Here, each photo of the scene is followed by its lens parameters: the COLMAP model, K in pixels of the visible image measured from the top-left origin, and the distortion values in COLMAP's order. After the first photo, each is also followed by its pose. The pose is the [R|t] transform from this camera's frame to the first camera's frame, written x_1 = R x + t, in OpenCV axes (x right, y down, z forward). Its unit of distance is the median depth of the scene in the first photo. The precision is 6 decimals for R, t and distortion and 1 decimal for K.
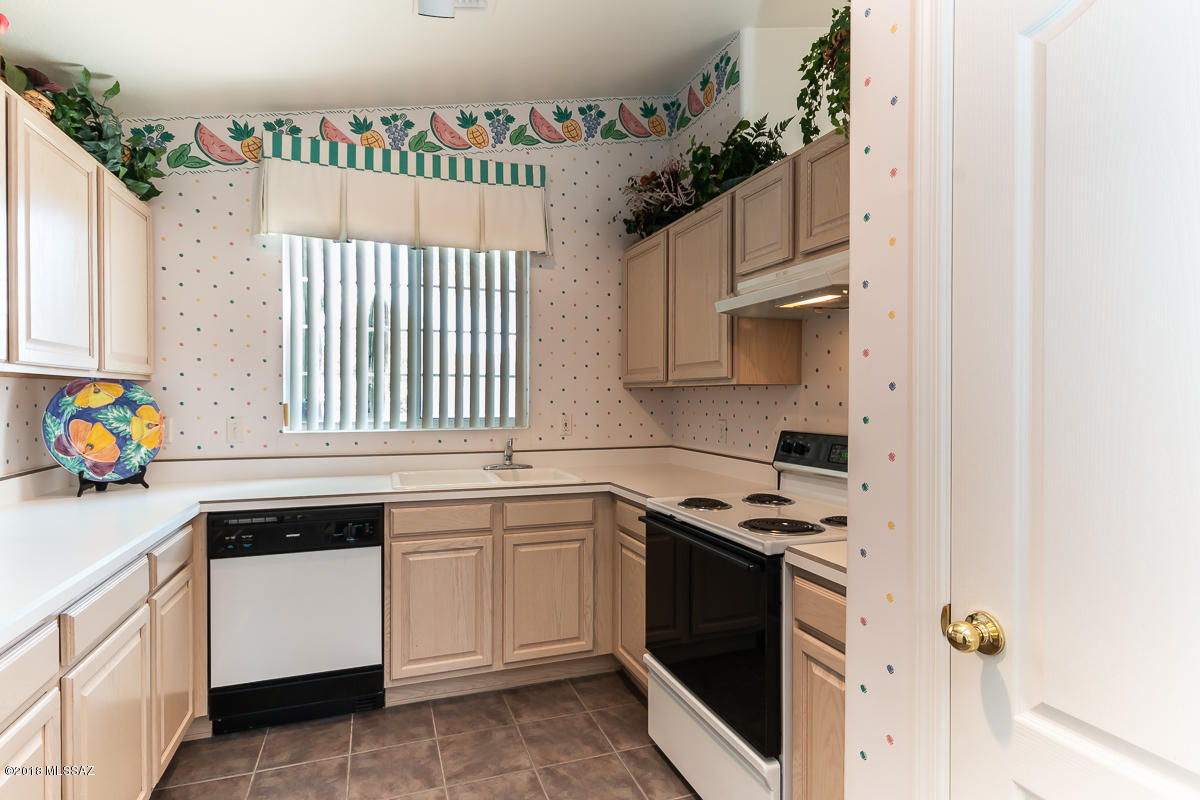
lens RADIAL K [[613.4, 0, 600.0], [0, 613.4, 400.0], [0, 0, 1]] dist [0.000364, -0.000213]
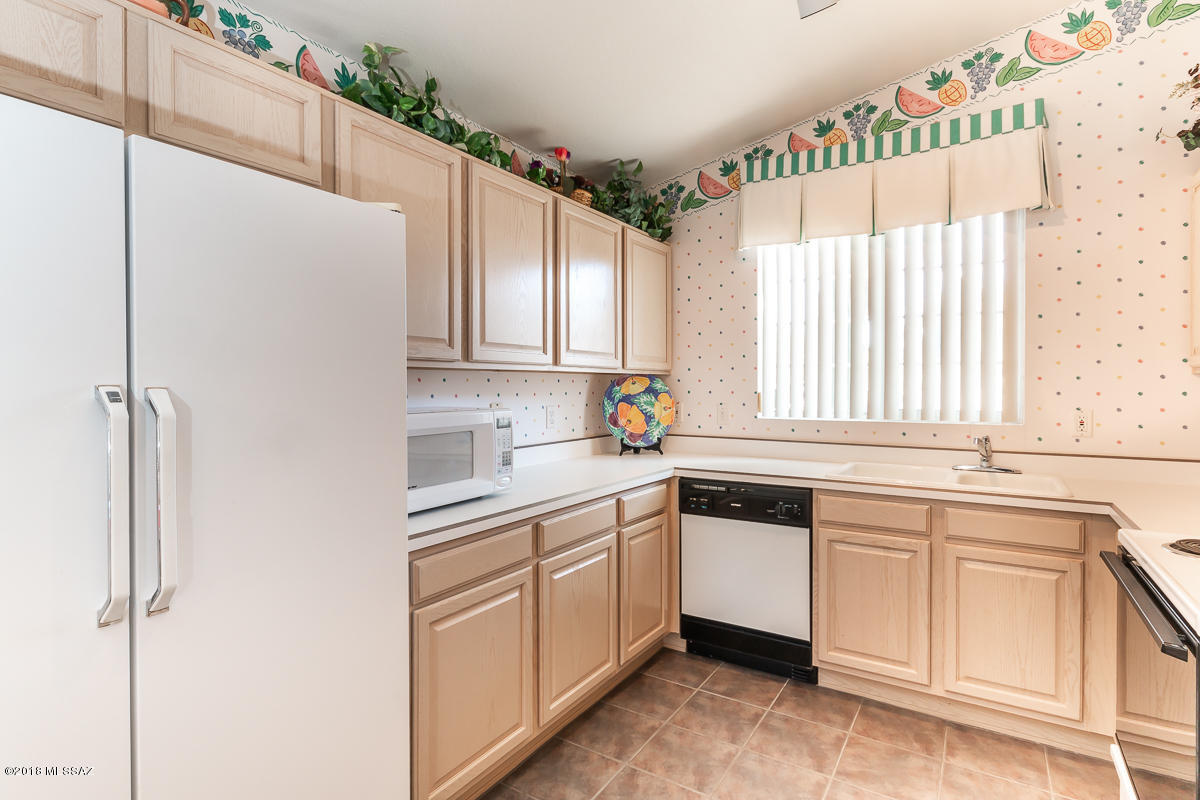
lens RADIAL K [[607.1, 0, 604.6], [0, 607.1, 390.6], [0, 0, 1]] dist [-0.000208, -0.000635]
pose [[0.608808, 0.004950, -0.793302, 0.247813], [-0.004224, 0.999987, 0.002997, -0.000379], [0.793306, 0.001526, 0.608821, 0.086586]]
